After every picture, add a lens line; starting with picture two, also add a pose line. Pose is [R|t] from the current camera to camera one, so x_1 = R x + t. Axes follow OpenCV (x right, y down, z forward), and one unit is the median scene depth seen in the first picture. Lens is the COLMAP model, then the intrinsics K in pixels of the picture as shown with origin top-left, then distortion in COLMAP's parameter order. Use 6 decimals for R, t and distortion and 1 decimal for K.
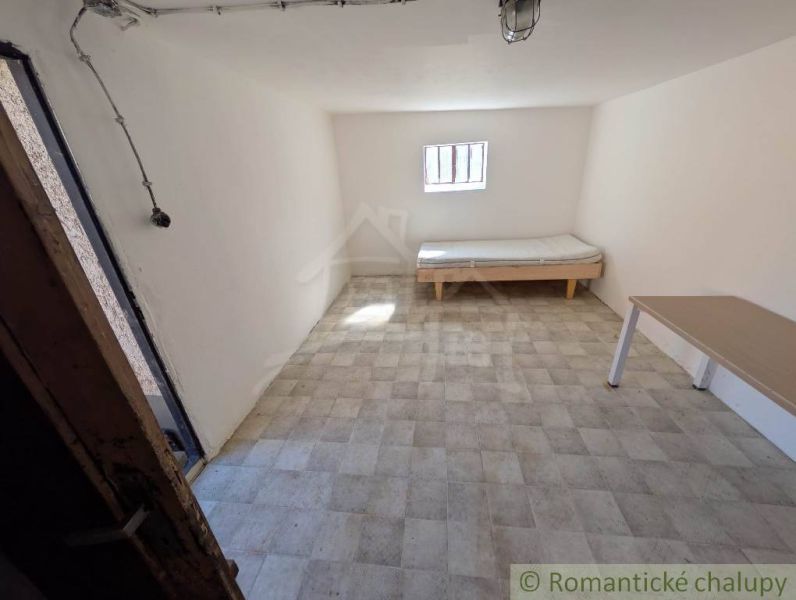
lens RADIAL K [[299.0, 0, 401.9], [0, 299.0, 295.3], [0, 0, 1]] dist [0.000499, 0.000113]
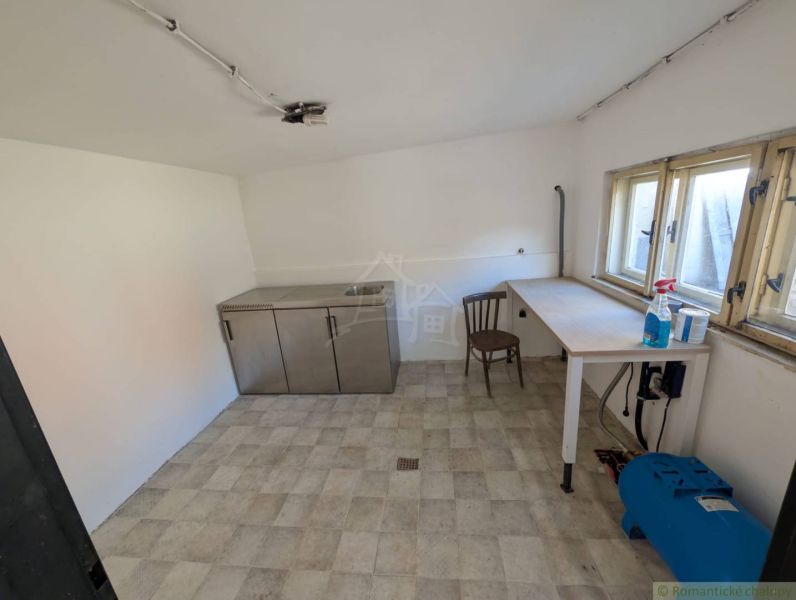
lens RADIAL K [[299.0, 0, 401.9], [0, 299.0, 295.3], [0, 0, 1]] dist [0.000499, 0.000113]
pose [[-0.992373, 0.121232, 0.022312, 0.126864], [0.109299, 0.781693, 0.614011, -0.673216], [0.056996, 0.611767, -0.788982, 1.482081]]
